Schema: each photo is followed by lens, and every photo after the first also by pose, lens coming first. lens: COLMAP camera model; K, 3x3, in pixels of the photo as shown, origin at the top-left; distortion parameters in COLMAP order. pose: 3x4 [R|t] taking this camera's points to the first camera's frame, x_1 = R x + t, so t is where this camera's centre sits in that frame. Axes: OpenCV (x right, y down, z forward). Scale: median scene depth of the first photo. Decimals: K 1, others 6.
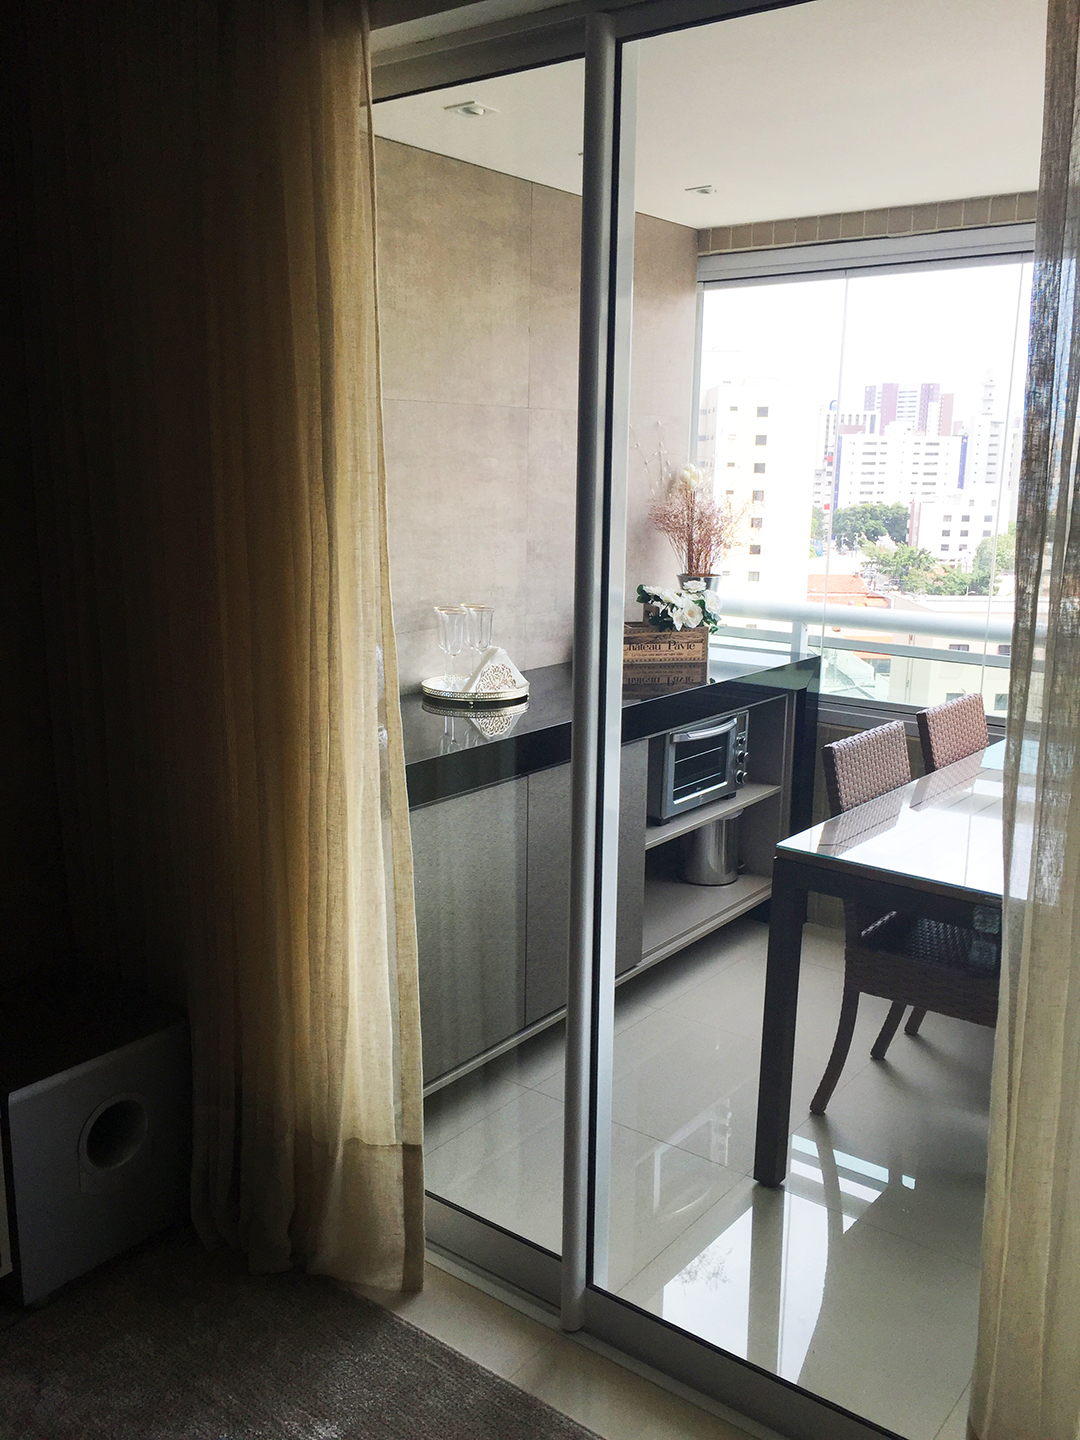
lens RADIAL K [[1259.6, 0, 537.9], [0, 1259.6, 719.8], [0, 0, 1]] dist [0.057976, -0.000084]
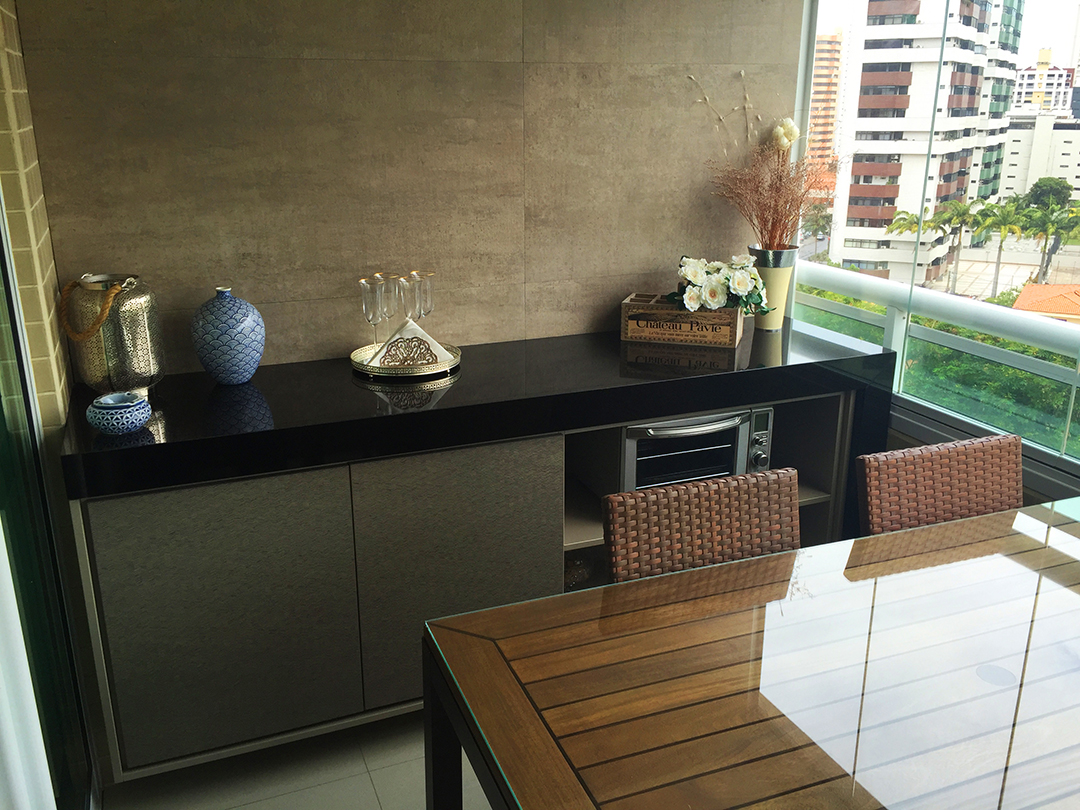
lens RADIAL K [[944.7, 0, 540.7], [0, 944.7, 405.9], [0, 0, 1]] dist [0.057976, -0.000084]
pose [[0.871005, 0.139223, -0.471134, 0.348317], [-0.088546, 0.987788, 0.128199, -0.081689], [0.483228, -0.069945, 0.872696, 0.350785]]
